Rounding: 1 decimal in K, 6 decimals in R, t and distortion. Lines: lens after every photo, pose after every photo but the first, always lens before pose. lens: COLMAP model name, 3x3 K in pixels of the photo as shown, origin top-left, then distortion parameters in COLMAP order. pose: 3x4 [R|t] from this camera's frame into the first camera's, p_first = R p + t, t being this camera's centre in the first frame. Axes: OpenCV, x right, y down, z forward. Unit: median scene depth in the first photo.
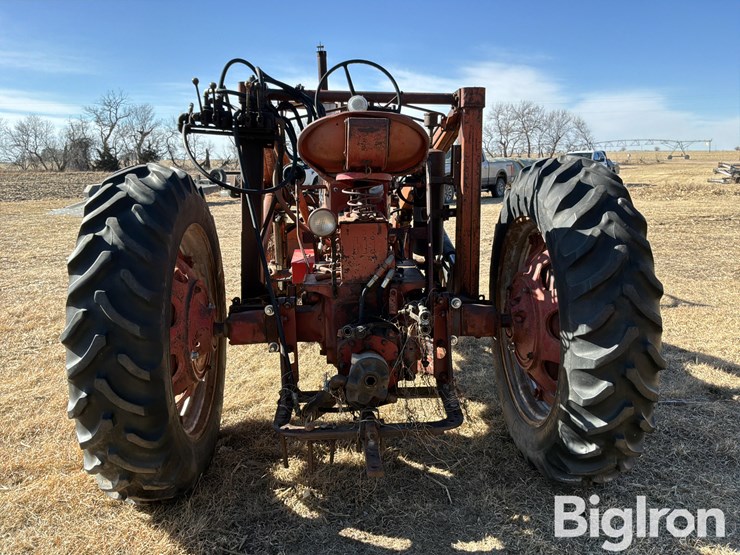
lens RADIAL K [[622.8, 0, 367.7], [0, 622.8, 278.4], [0, 0, 1]] dist [0.131827, -0.249926]
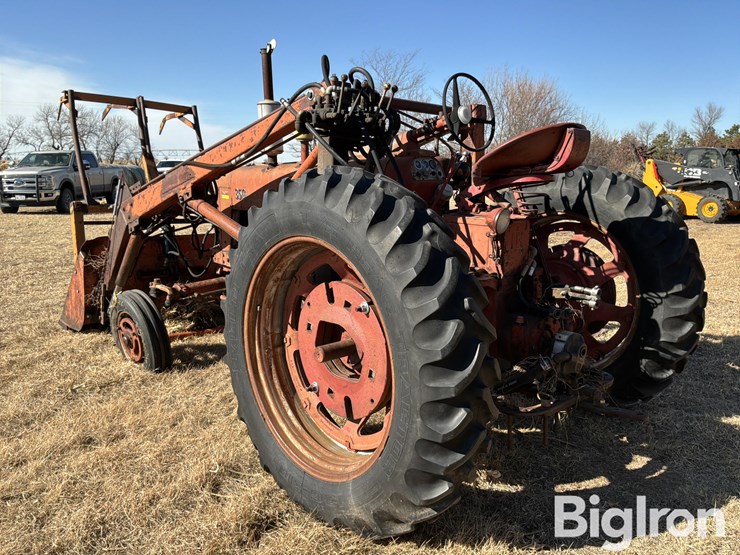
lens RADIAL K [[627.3, 0, 370.6], [0, 627.3, 275.4], [0, 0, 1]] dist [0.005625, -0.010540]
pose [[0.774504, -0.092539, 0.625764, -0.882558], [0.102361, 0.994538, 0.020382, -0.037675], [-0.624232, 0.048268, 0.779746, 0.277063]]
